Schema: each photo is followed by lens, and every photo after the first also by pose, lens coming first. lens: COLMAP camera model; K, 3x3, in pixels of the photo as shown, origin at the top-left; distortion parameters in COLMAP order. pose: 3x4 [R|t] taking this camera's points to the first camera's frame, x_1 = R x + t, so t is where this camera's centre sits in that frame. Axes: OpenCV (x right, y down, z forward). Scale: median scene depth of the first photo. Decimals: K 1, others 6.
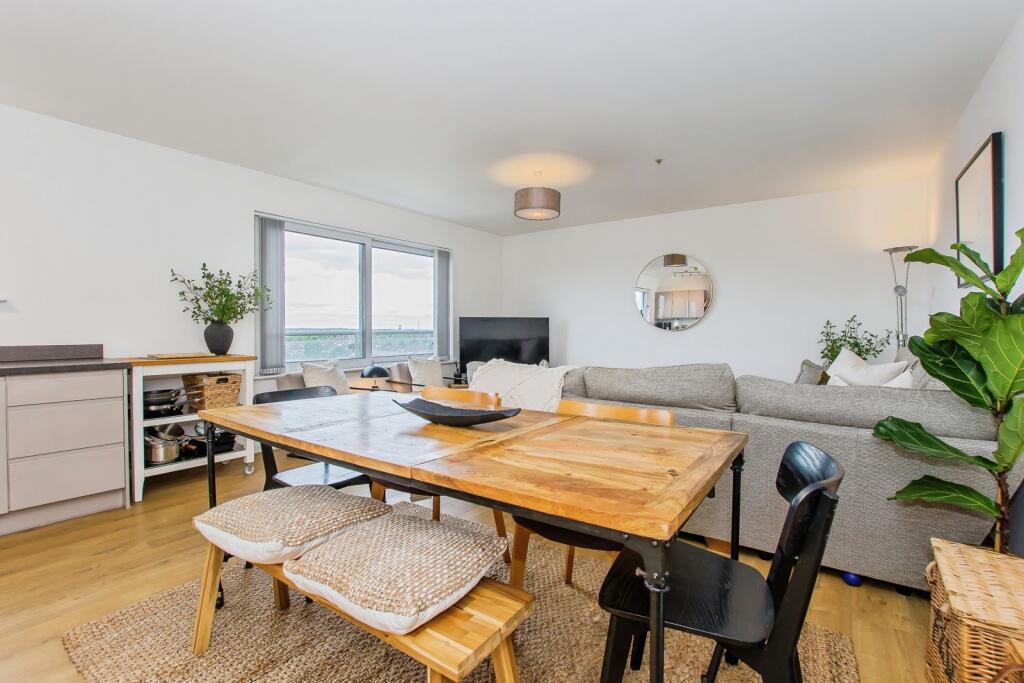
lens RADIAL K [[473.8, 0, 517.9], [0, 473.8, 331.0], [0, 0, 1]] dist [-0.037958, -0.000451]
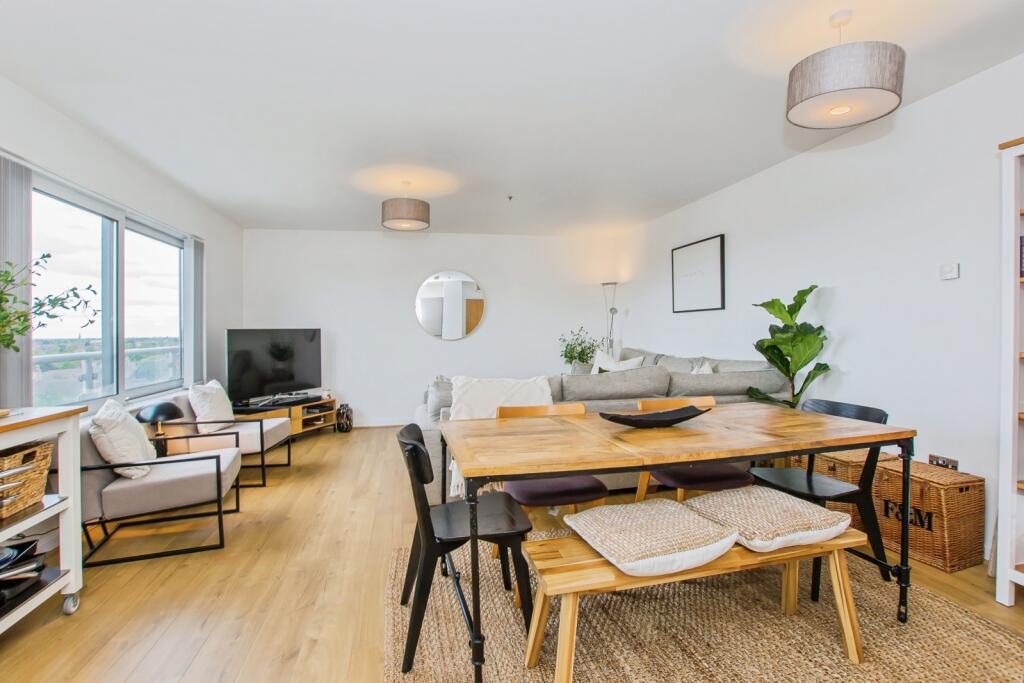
lens RADIAL K [[473.8, 0, 517.9], [0, 473.8, 331.0], [0, 0, 1]] dist [-0.037958, -0.000451]
pose [[0.665749, -0.011933, 0.746080, -0.423945], [0.018802, 0.999823, -0.000786, -0.019443], [-0.745939, 0.014551, 0.665856, 0.147623]]
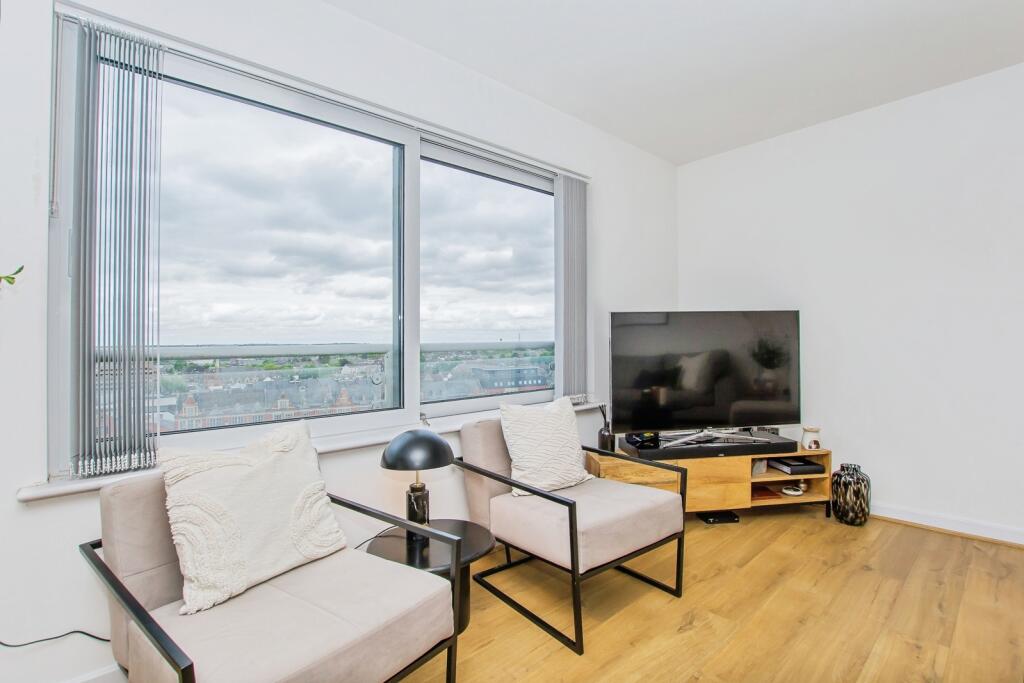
lens RADIAL K [[473.8, 0, 517.9], [0, 473.8, 331.0], [0, 0, 1]] dist [-0.037958, -0.000451]
pose [[0.975058, -0.016702, -0.221321, -0.123695], [0.011072, 0.999583, -0.026657, 0.000695], [0.221674, 0.023541, 0.974837, 0.586913]]
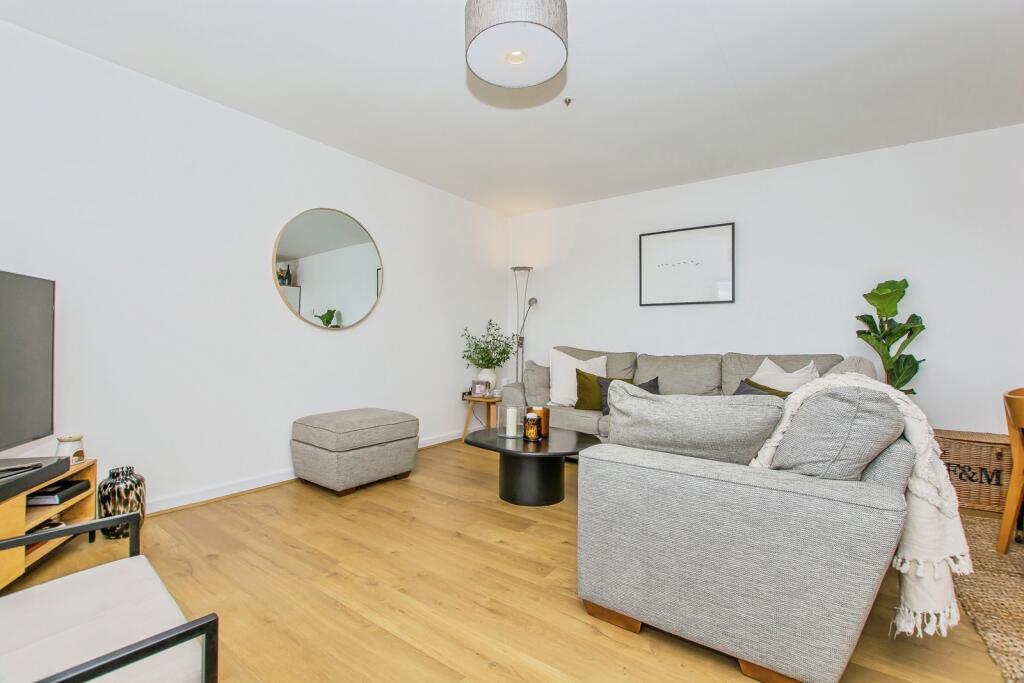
lens RADIAL K [[443.8, 0, 512.0], [0, 443.8, 341.5], [0, 0, 1]] dist [-0.053892, 0.000149]
pose [[-0.016316, 0.003726, 0.999860, -0.291188], [-0.003833, 0.999985, -0.003789, 0.018282], [-0.999860, -0.003894, -0.016302, 0.809126]]
